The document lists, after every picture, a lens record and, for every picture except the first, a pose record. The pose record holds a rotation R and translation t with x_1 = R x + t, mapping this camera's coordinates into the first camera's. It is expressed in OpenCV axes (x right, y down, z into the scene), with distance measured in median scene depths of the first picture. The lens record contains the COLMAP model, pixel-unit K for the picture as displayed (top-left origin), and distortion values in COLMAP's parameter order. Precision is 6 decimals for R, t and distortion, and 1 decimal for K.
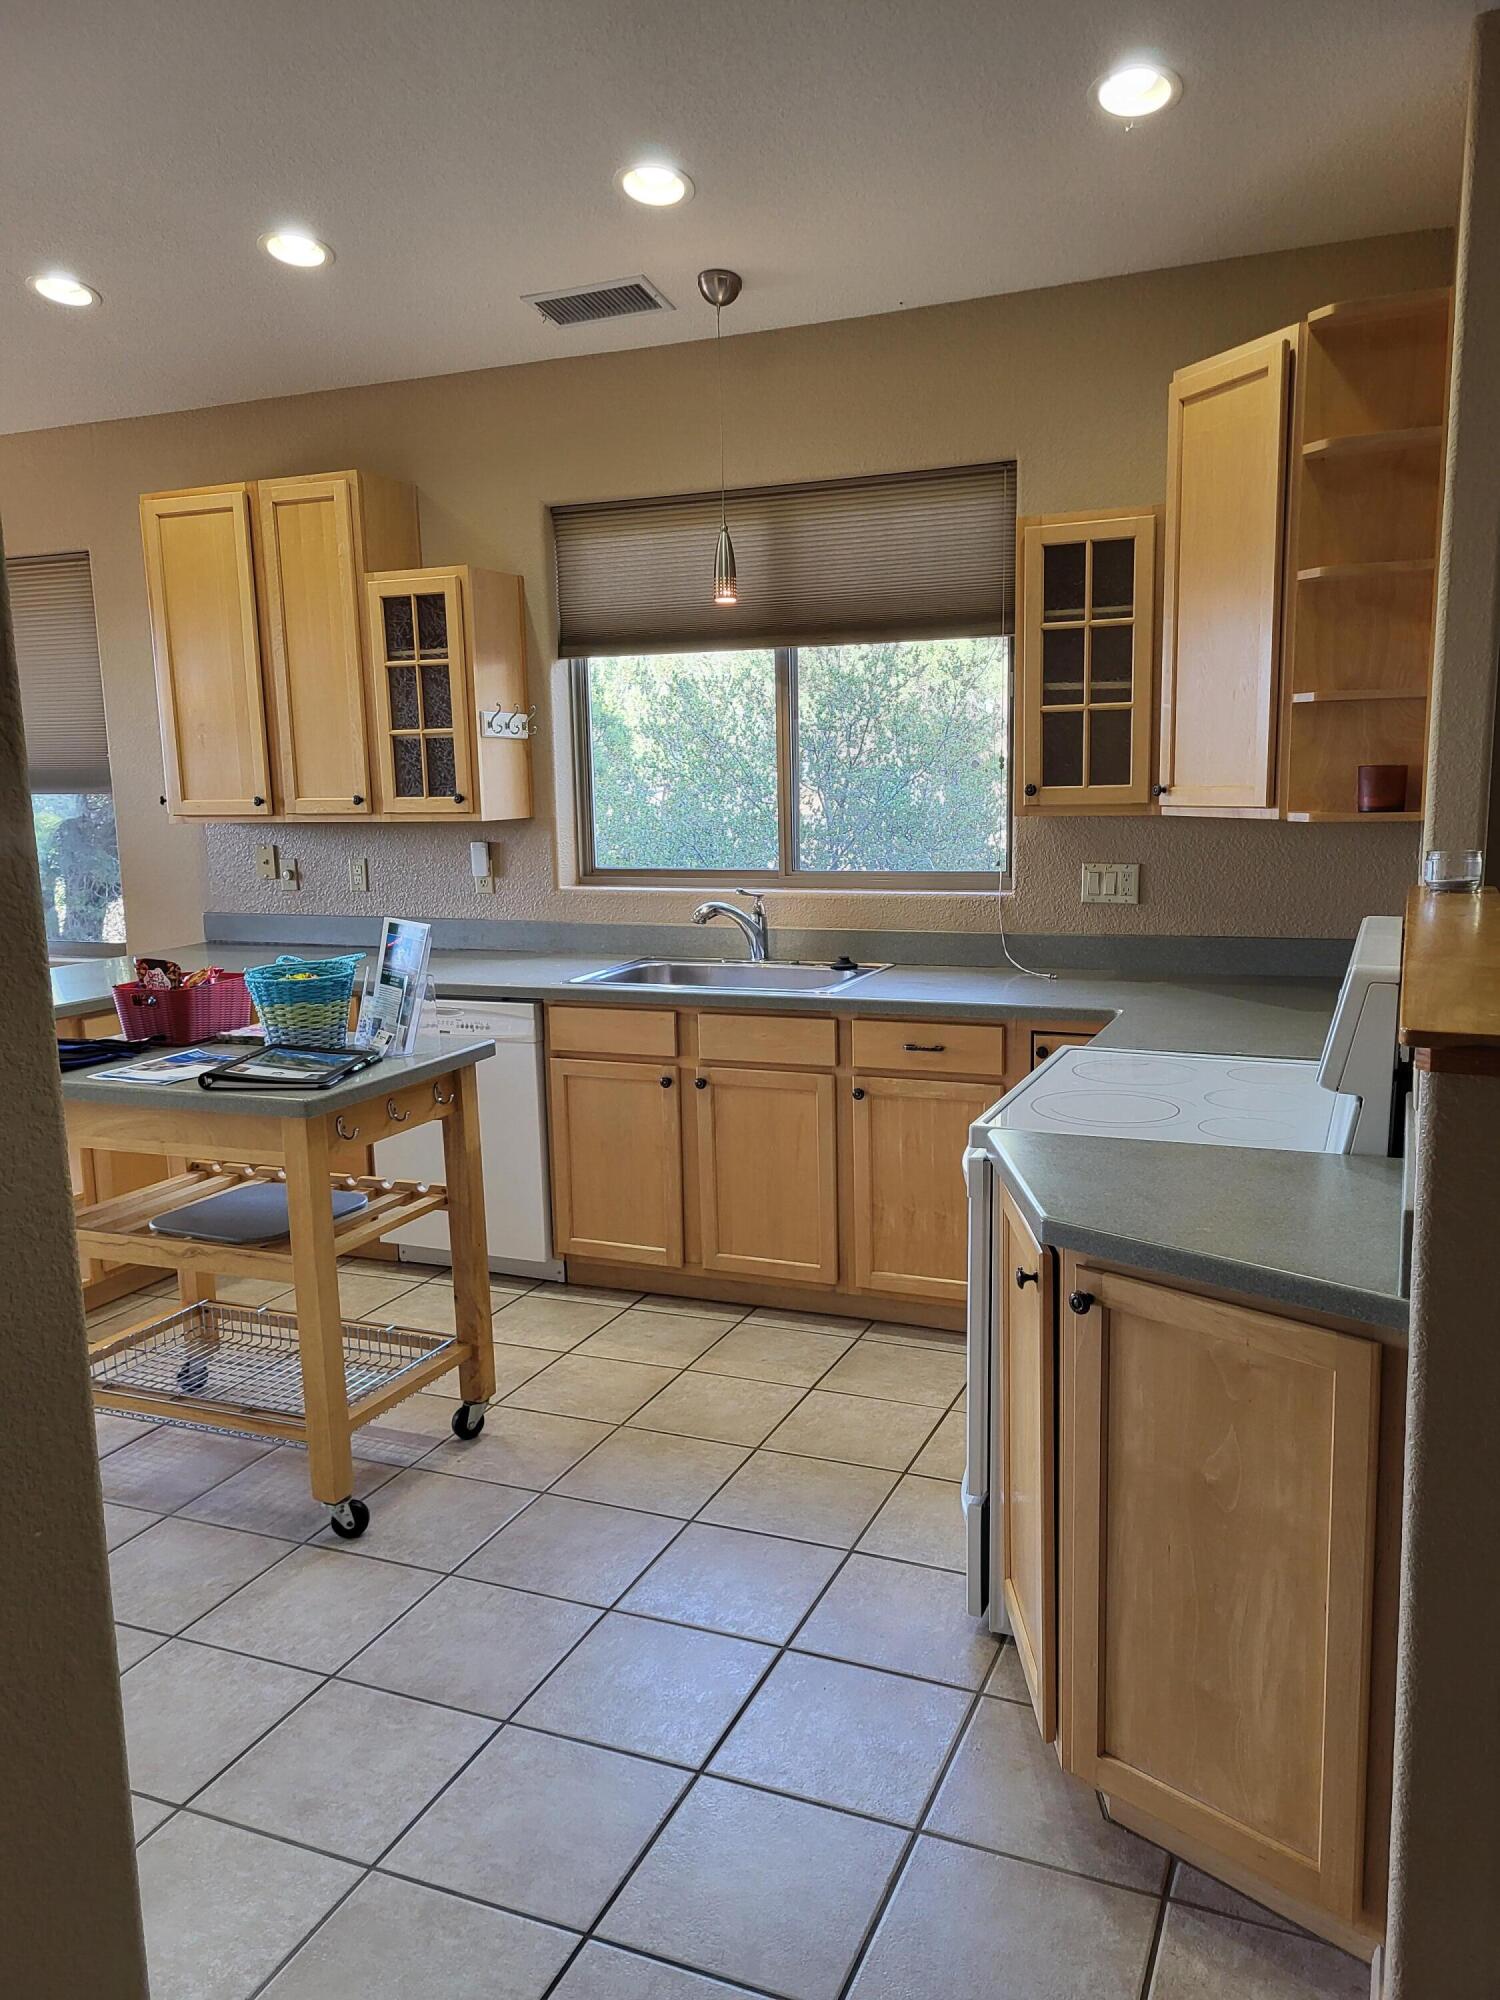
lens RADIAL K [[1506.1, 0, 750.0], [0, 1506.1, 1000.0], [0, 0, 1]] dist [0.060370, -0.045953]
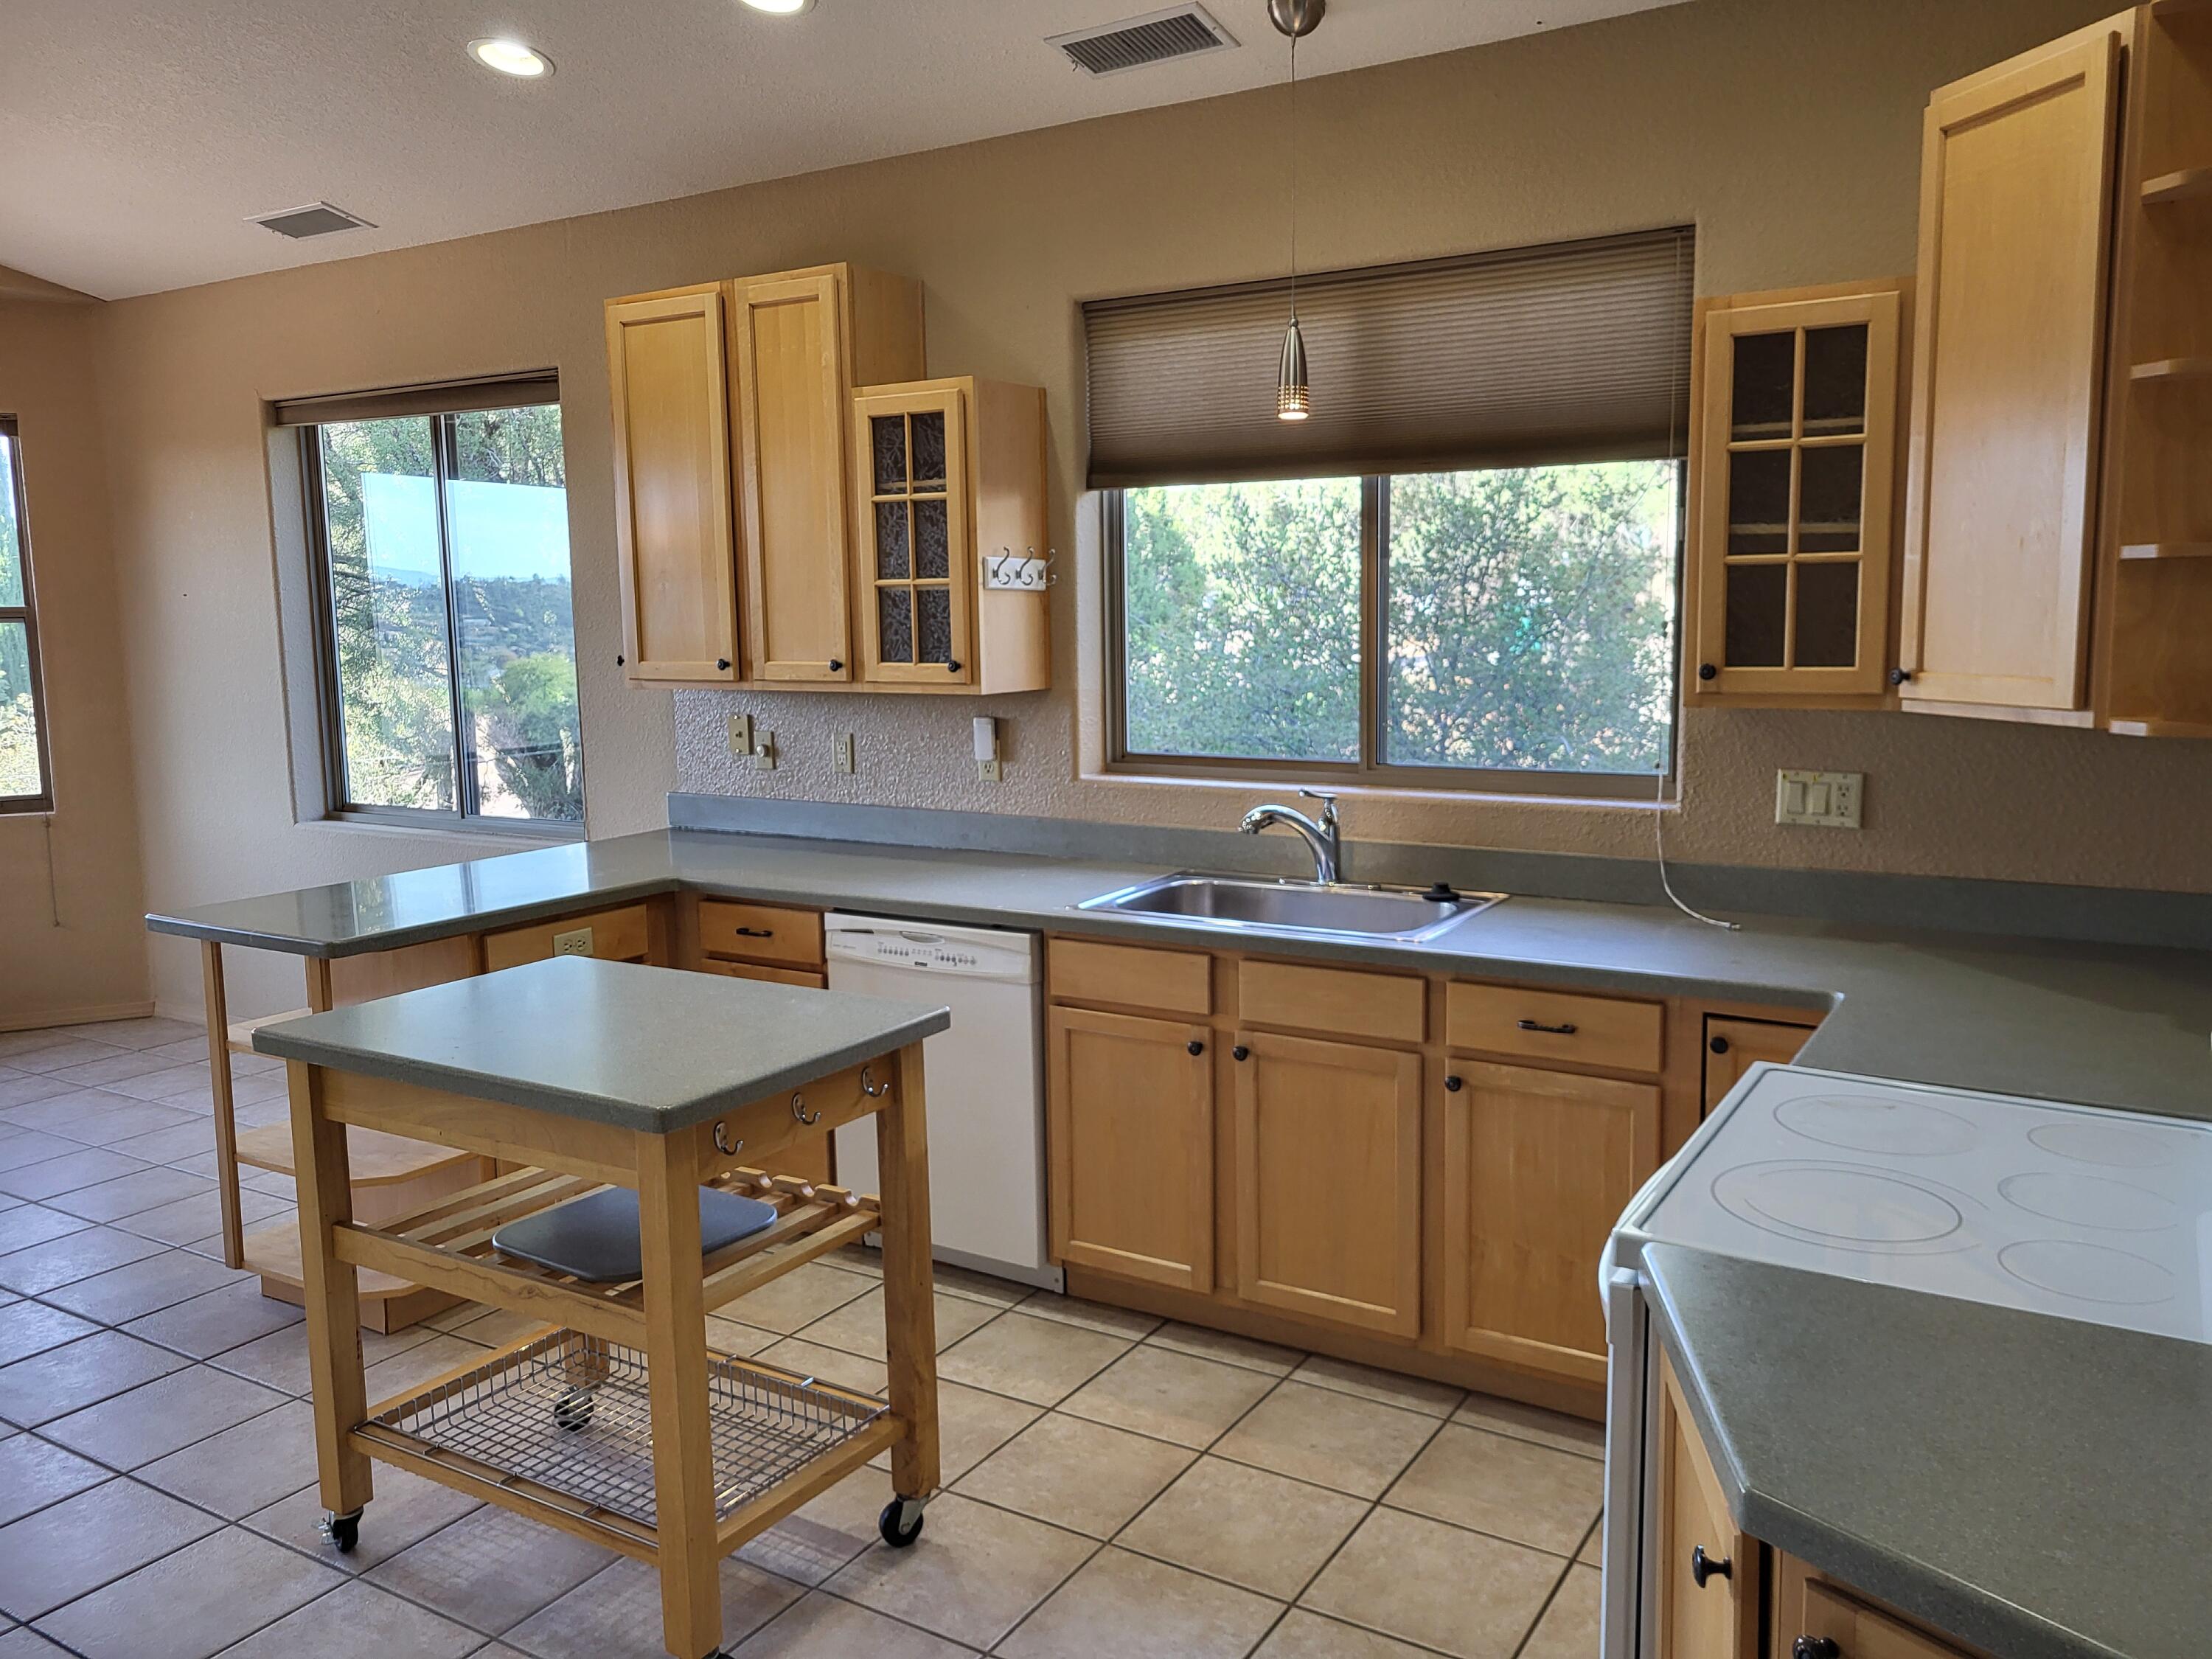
lens RADIAL K [[1682.8, 0, 1103.2], [0, 1682.8, 805.2], [0, 0, 1]] dist [0.033346, -0.011869]
pose [[0.988620, 0.025256, -0.148299, 0.020313], [-0.029866, 0.999135, -0.028939, -0.040754], [0.147440, 0.033039, 0.988519, 0.152413]]
